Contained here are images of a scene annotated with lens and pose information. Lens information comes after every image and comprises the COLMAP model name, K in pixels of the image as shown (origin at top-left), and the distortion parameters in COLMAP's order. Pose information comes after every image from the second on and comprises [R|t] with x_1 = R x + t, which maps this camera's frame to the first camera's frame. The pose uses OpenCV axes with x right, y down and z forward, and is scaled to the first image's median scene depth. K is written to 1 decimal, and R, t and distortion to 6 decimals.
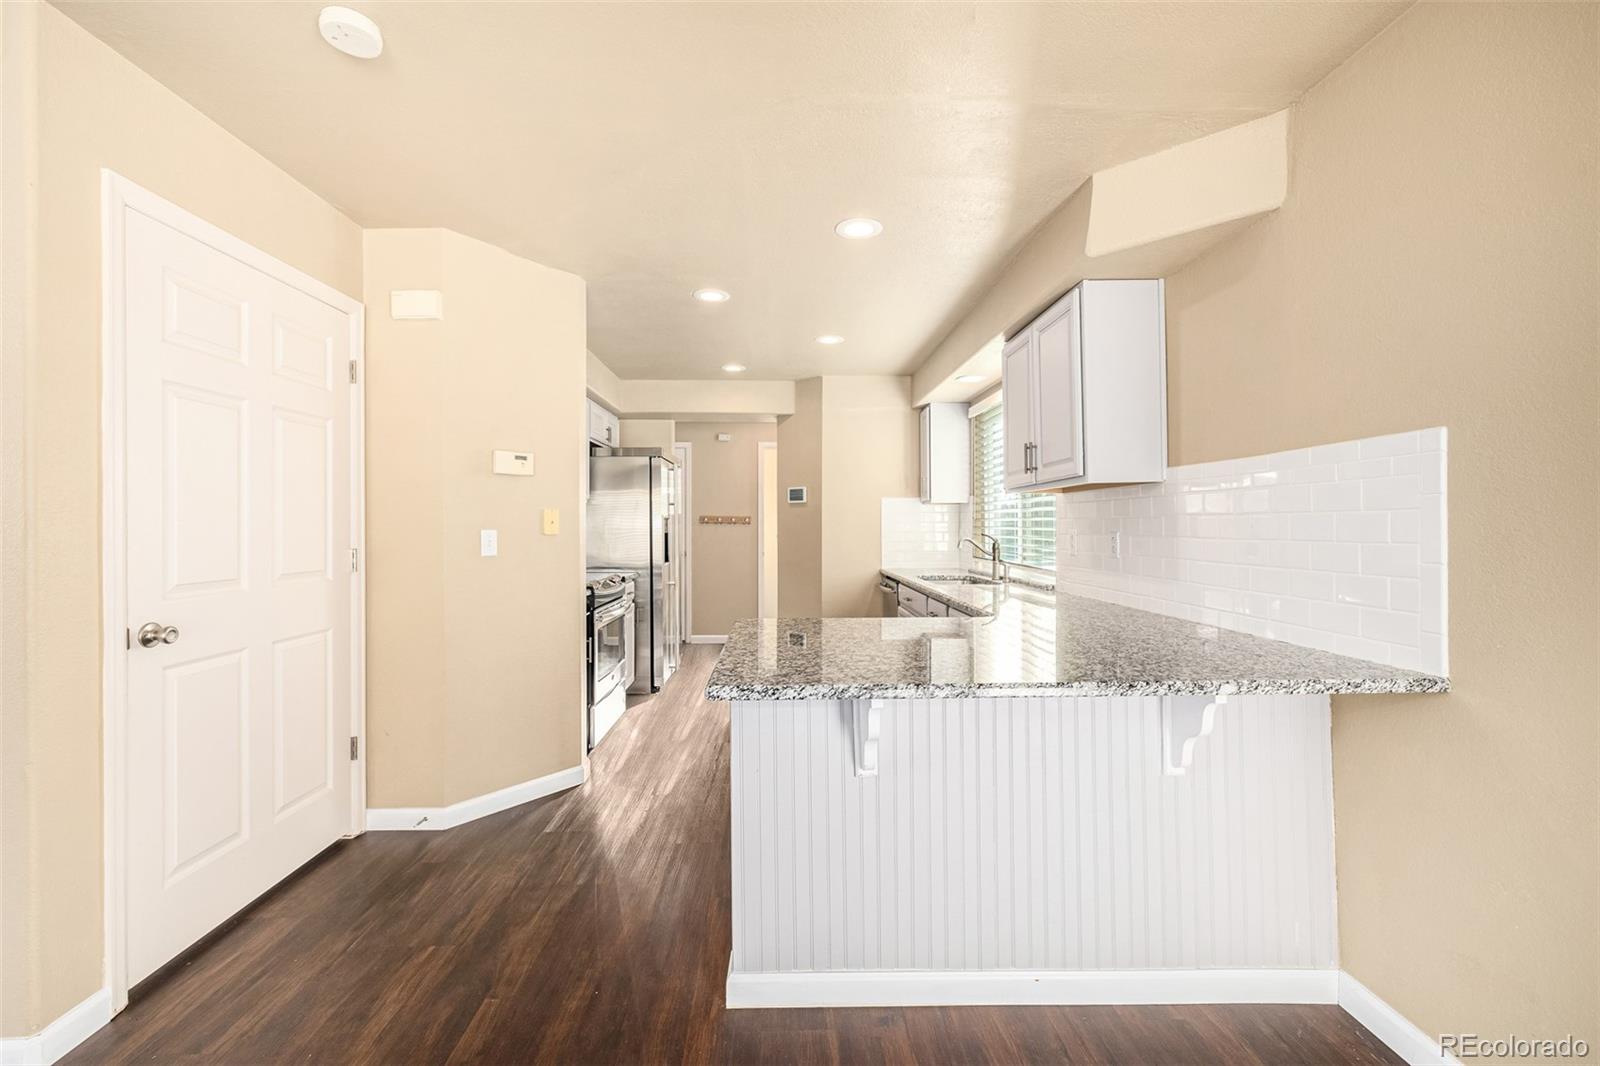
lens RADIAL K [[676.6, 0, 792.7], [0, 676.6, 529.5], [0, 0, 1]] dist [0.002242, -0.001298]
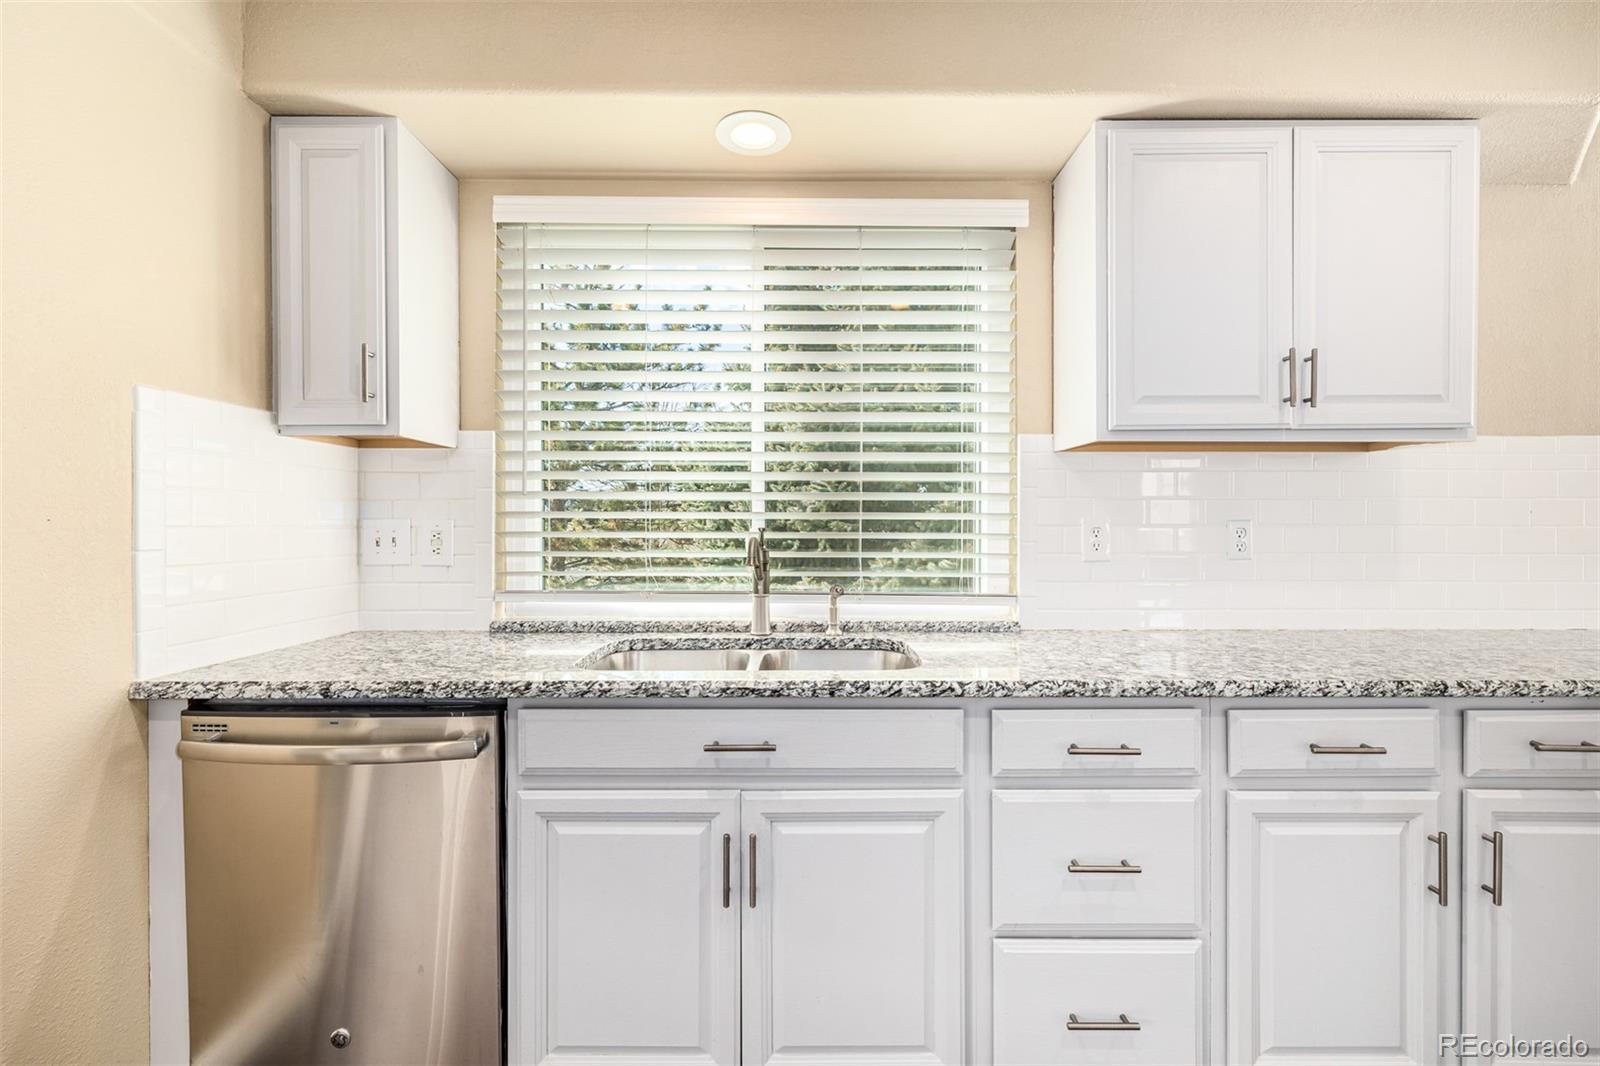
lens RADIAL K [[676.6, 0, 805.1], [0, 676.6, 527.2], [0, 0, 1]] dist [0.002242, -0.001298]
pose [[0.022743, 0.003001, 0.999737, -0.157562], [0.003143, 0.999990, -0.003073, 0.009076], [-0.999736, 0.003213, 0.022733, 1.177624]]
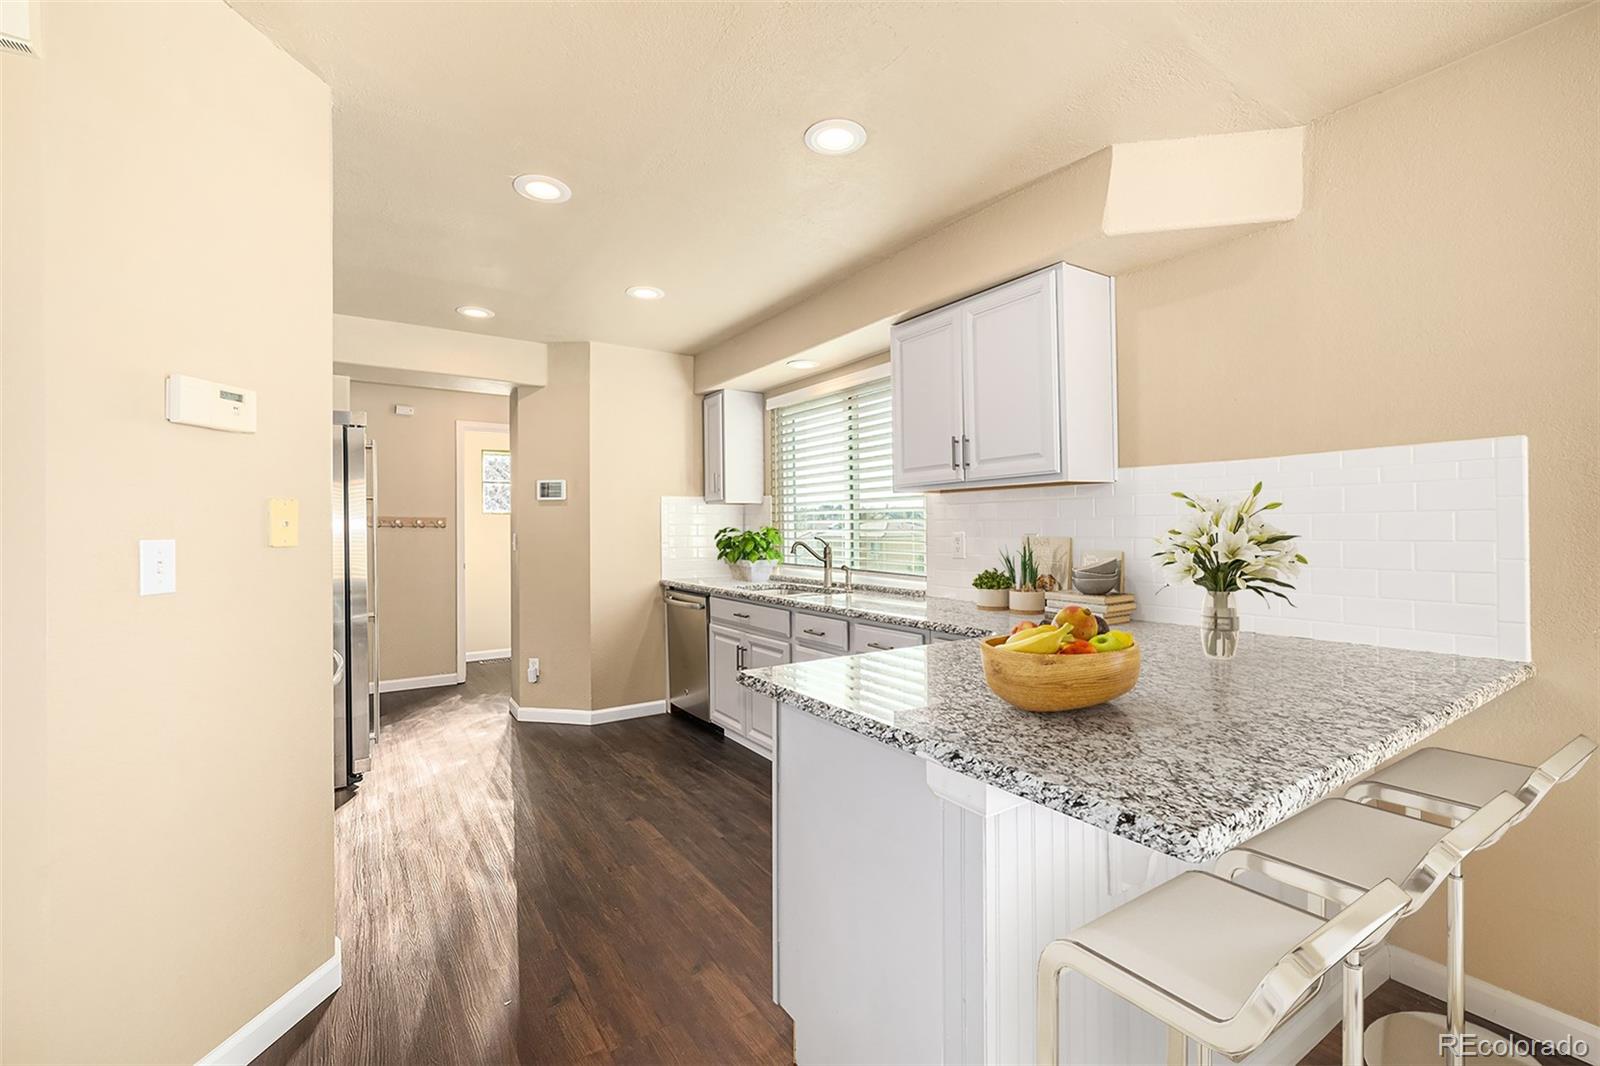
lens RADIAL K [[676.6, 0, 799.2], [0, 676.6, 528.4], [0, 0, 1]] dist [0.002242, -0.001298]
pose [[0.846247, -0.003389, 0.532780, -0.269358], [0.007006, 0.999964, -0.004767, -0.001329], [-0.532745, 0.007767, 0.846240, 0.298286]]
